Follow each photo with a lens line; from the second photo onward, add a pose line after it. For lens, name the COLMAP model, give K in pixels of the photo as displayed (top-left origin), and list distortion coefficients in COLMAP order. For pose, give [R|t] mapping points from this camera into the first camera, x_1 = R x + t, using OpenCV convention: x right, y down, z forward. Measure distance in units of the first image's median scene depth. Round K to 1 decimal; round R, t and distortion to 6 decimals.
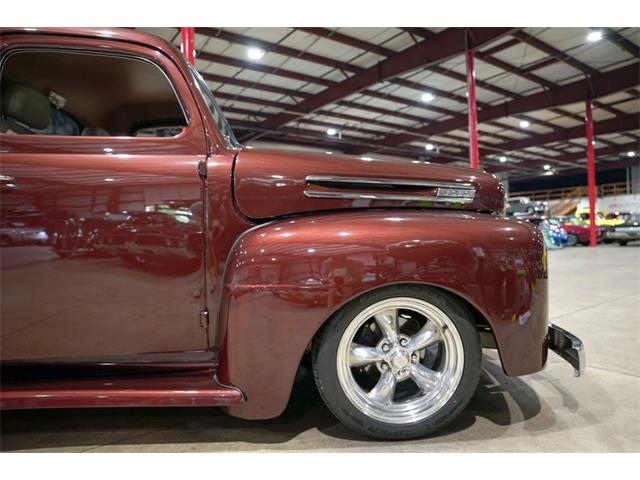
lens RADIAL K [[438.6, 0, 320.0], [0, 438.6, 240.0], [0, 0, 1]] dist [-0.140648, 0.110247]
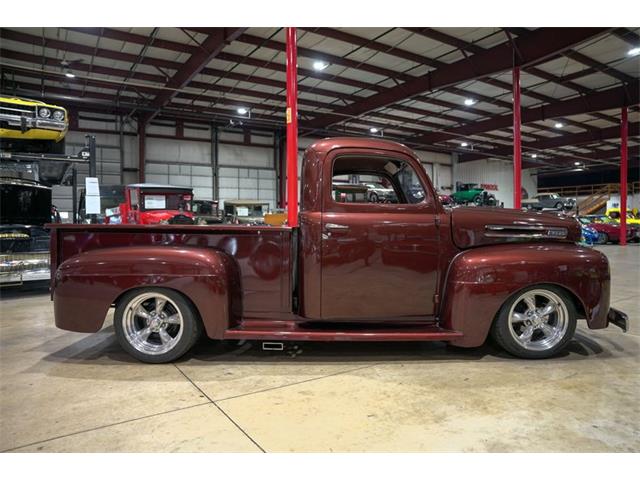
lens RADIAL K [[438.6, 0, 320.0], [0, 438.6, 240.0], [0, 0, 1]] dist [-0.140648, 0.110247]
pose [[0.998665, 0.024837, -0.045292, -0.065554], [-0.023459, 0.999253, 0.030720, -0.011965], [0.046021, -0.029616, 0.998501, -0.090413]]
